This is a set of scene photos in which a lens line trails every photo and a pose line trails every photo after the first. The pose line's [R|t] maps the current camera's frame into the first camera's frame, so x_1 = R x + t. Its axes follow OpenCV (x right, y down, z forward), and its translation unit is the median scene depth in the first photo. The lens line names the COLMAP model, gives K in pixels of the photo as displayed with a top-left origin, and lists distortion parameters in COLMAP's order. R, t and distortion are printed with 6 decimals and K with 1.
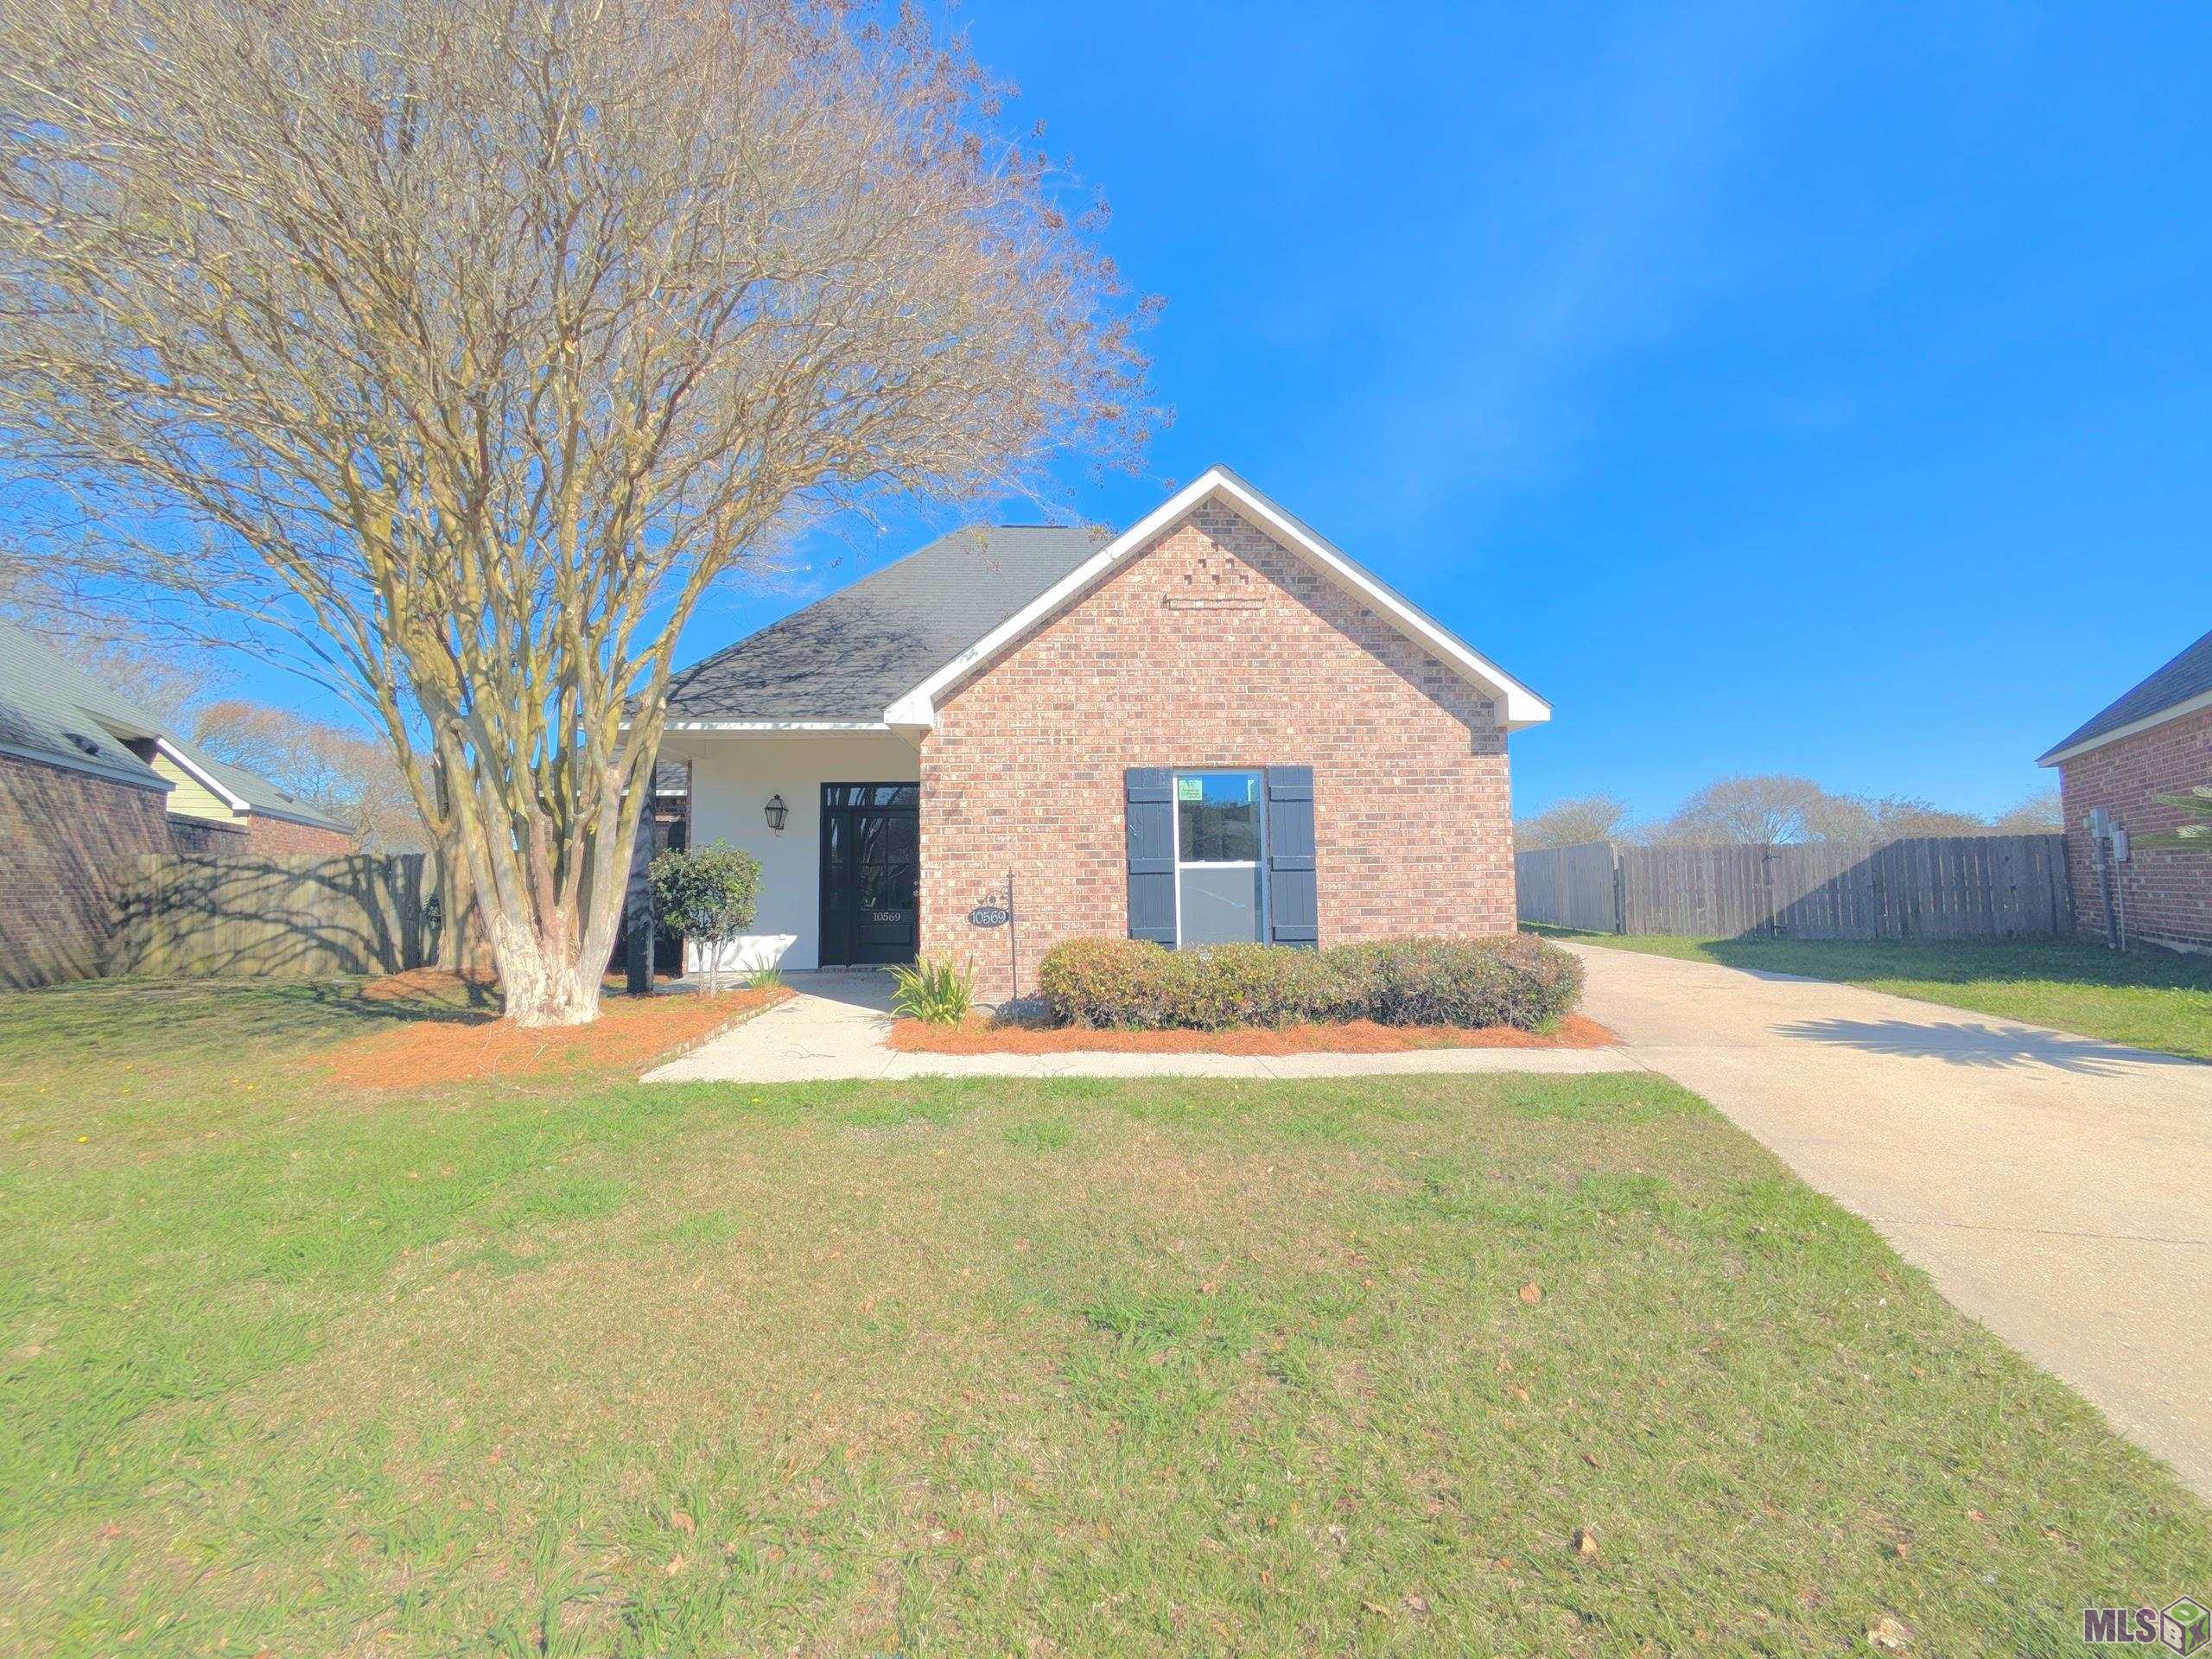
lens RADIAL K [[875.7, 0, 1096.2], [0, 875.7, 827.0], [0, 0, 1]] dist [-0.006221, 0.002846]
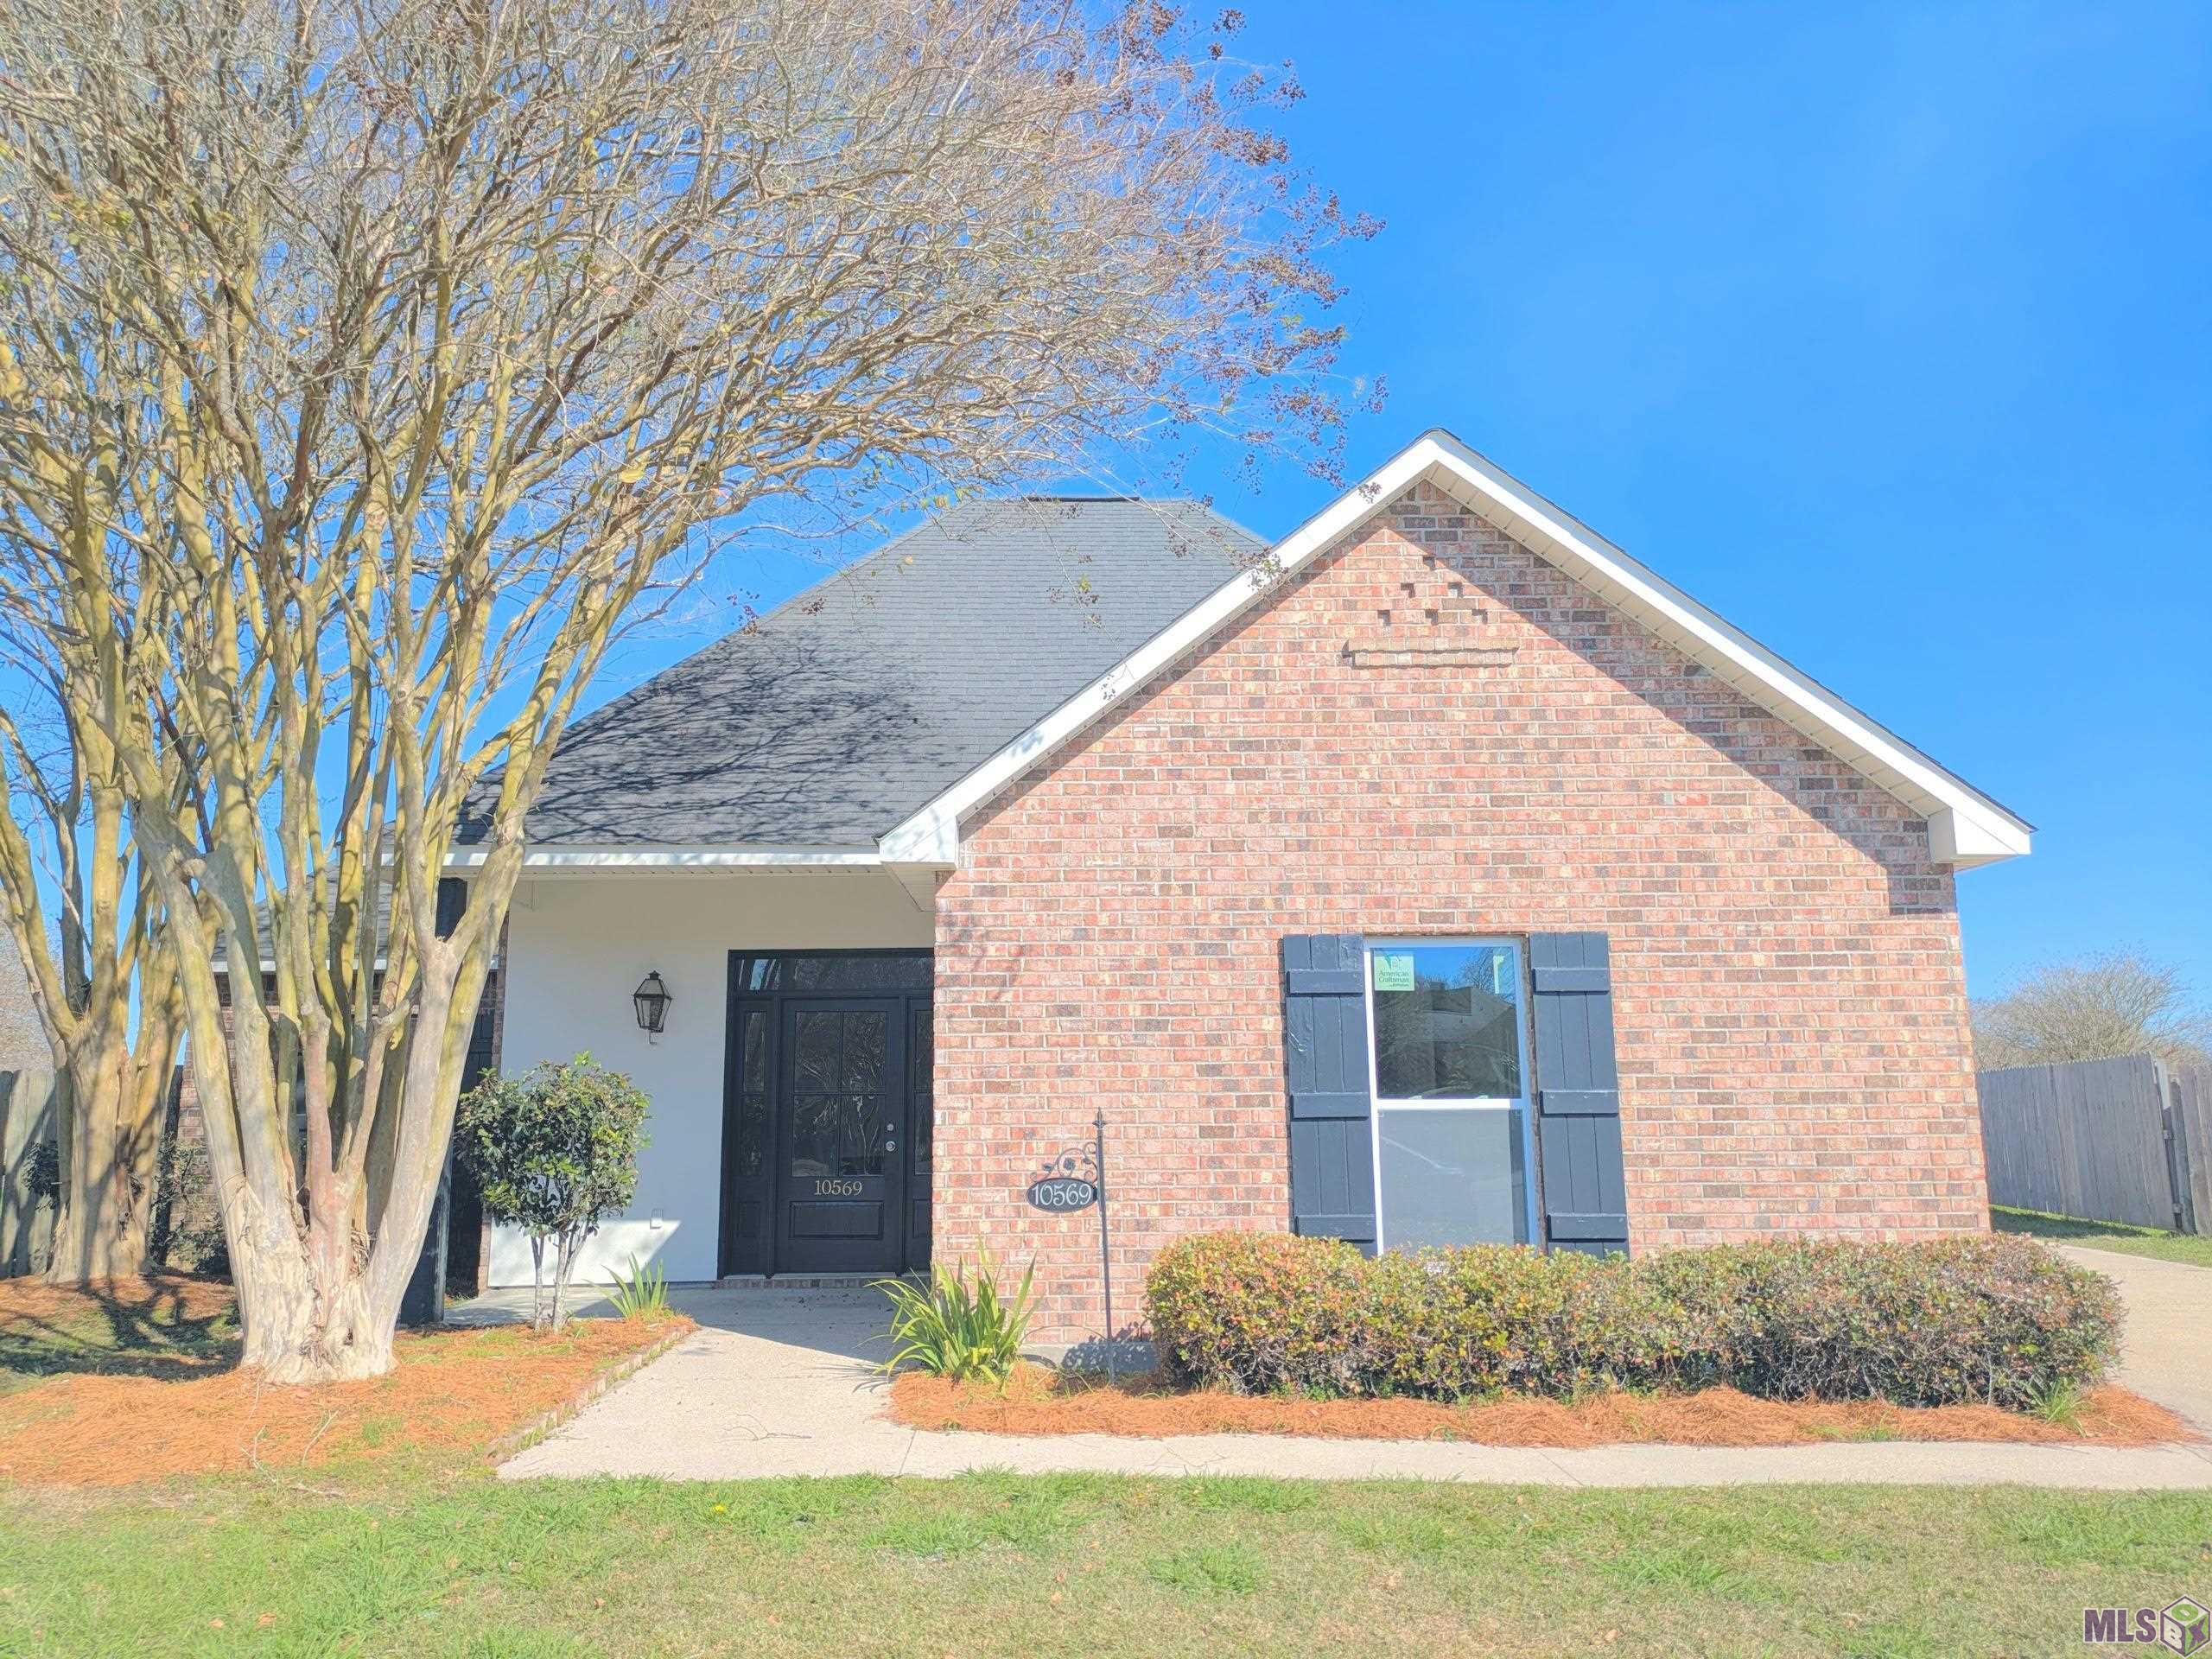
lens RADIAL K [[1637.4, 0, 1074.3], [0, 1637.4, 846.3], [0, 0, 1]] dist [0.052244, -0.044769]
pose [[0.999168, -0.000407, -0.040783, -0.060347], [-0.003605, 0.995155, -0.098253, -0.018298], [0.040625, 0.098319, 0.994325, -0.101166]]
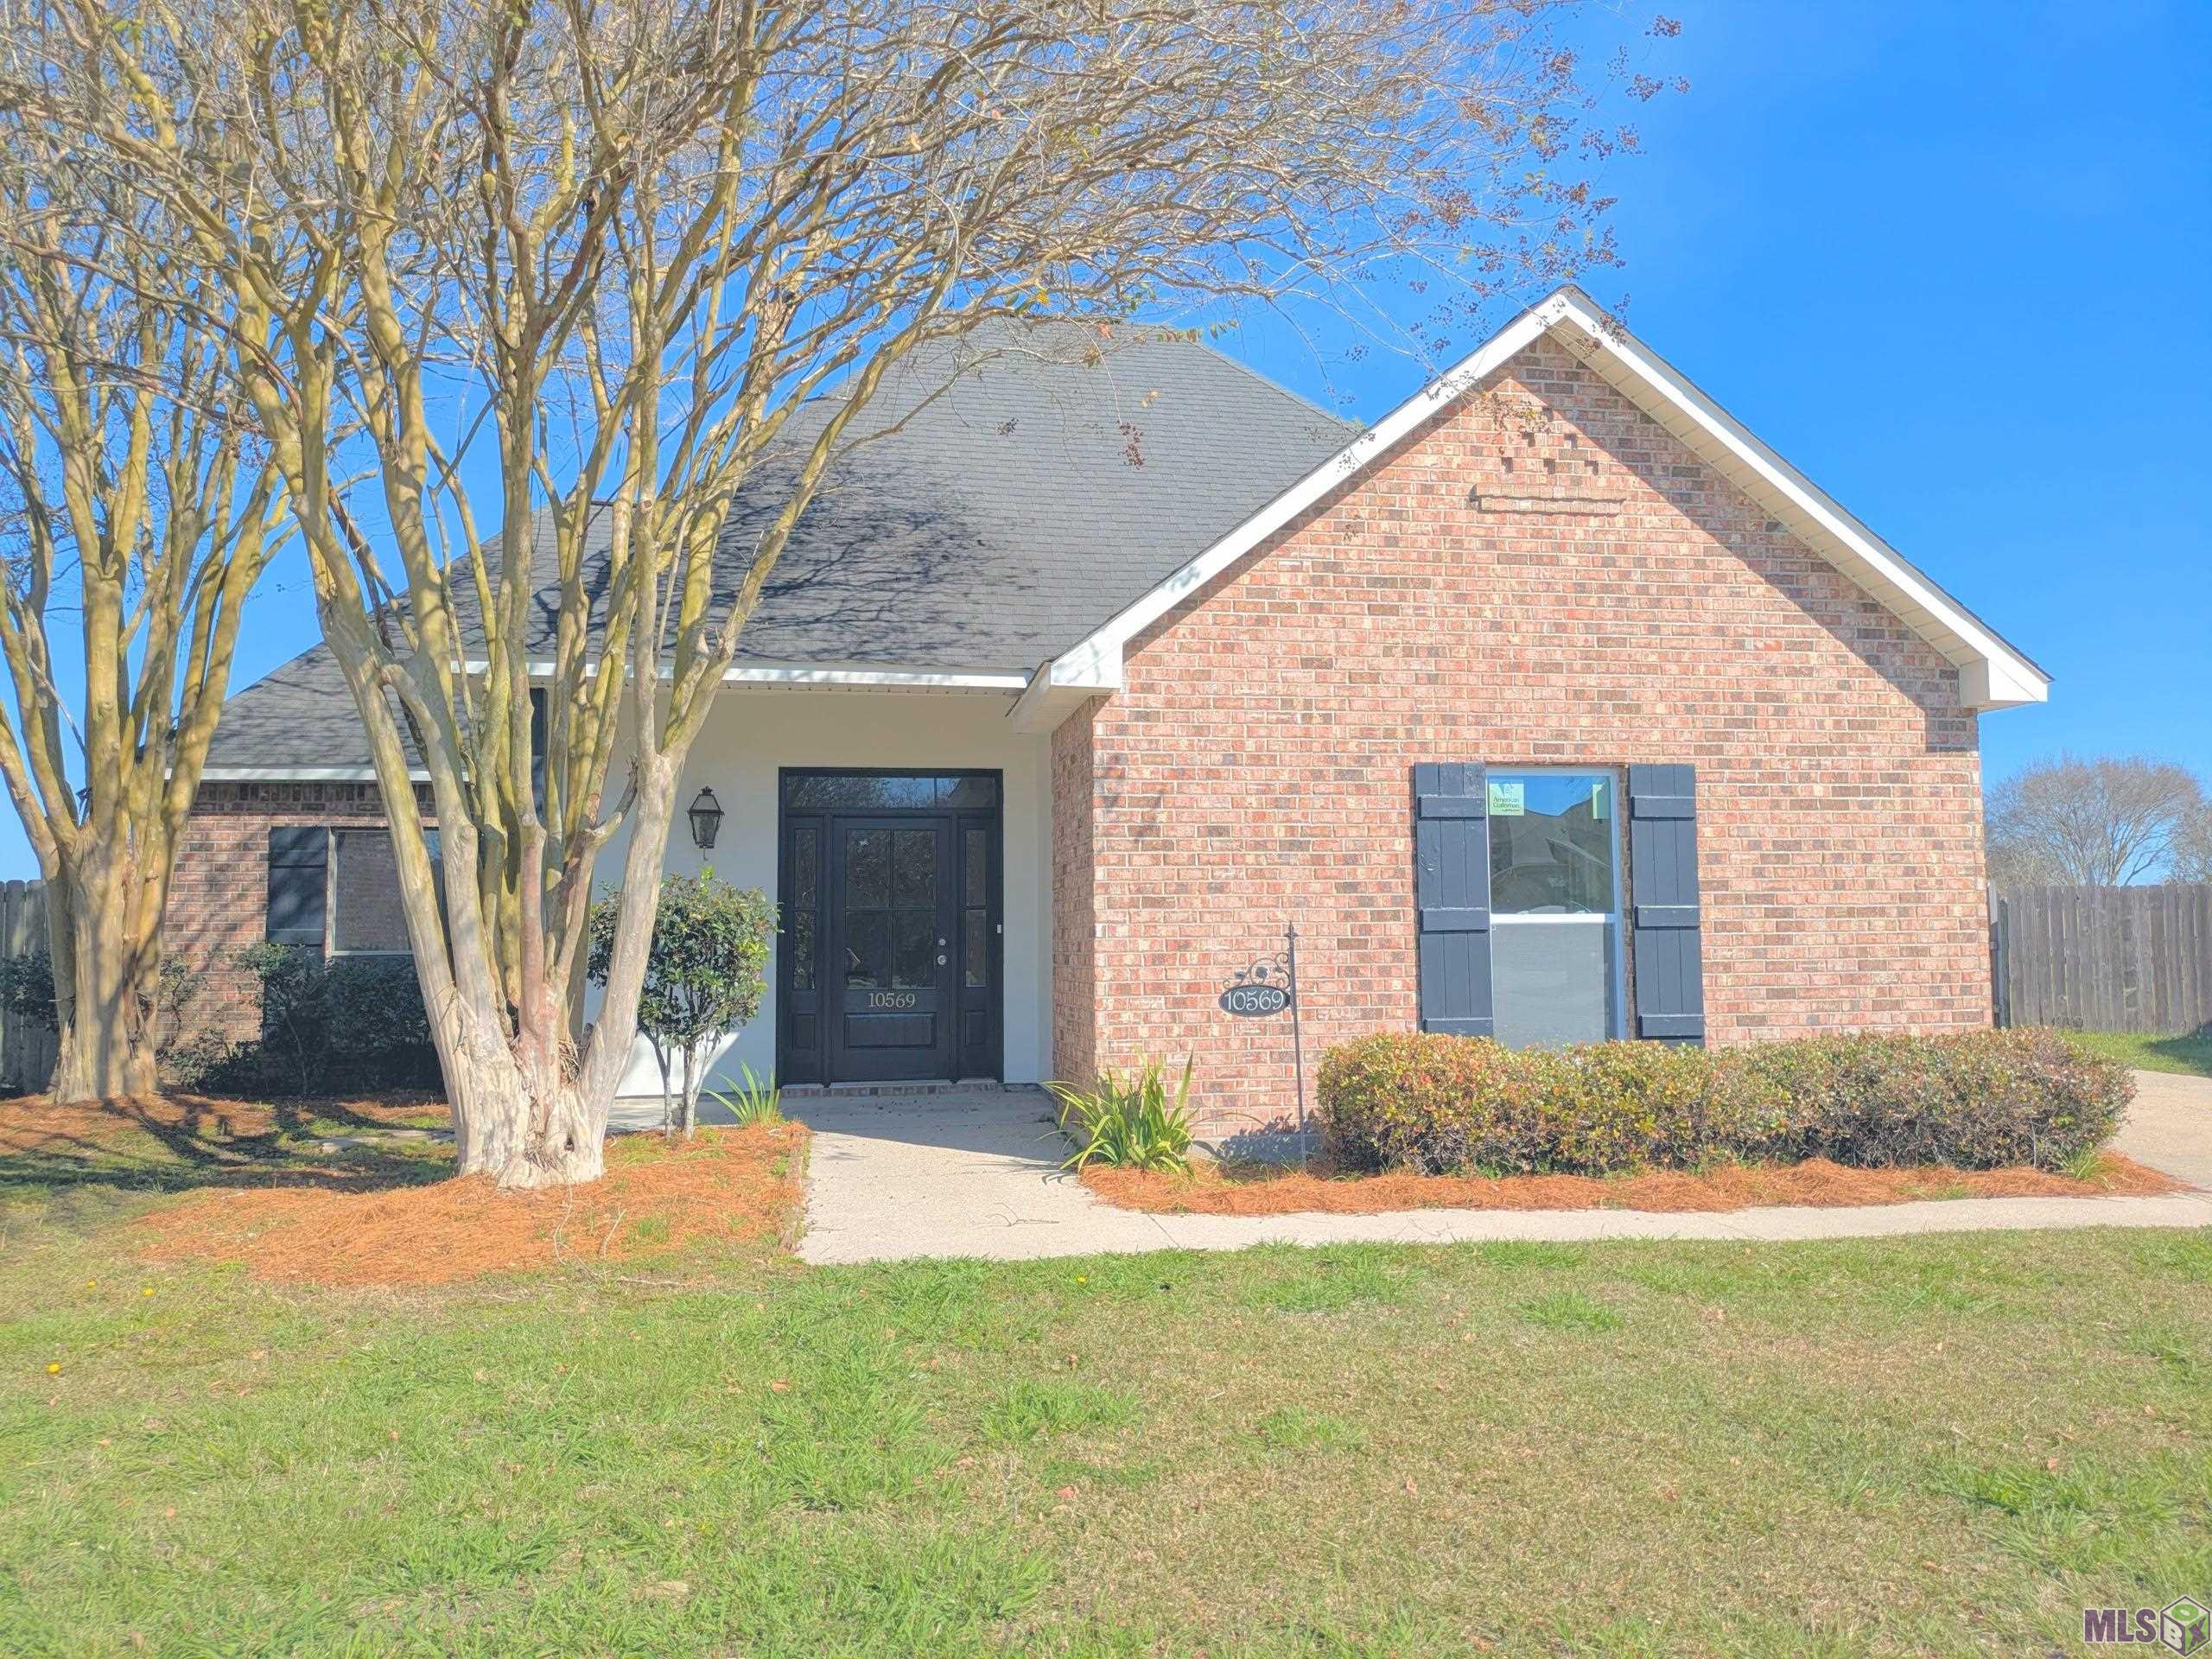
lens RADIAL K [[1637.4, 0, 1126.1], [0, 1637.4, 832.4], [0, 0, 1]] dist [0.052244, -0.044769]
pose [[0.991610, 0.012996, 0.128607, -0.318261], [-0.013139, 0.999914, 0.000267, -0.015089], [-0.128592, -0.001954, 0.991696, -0.139412]]
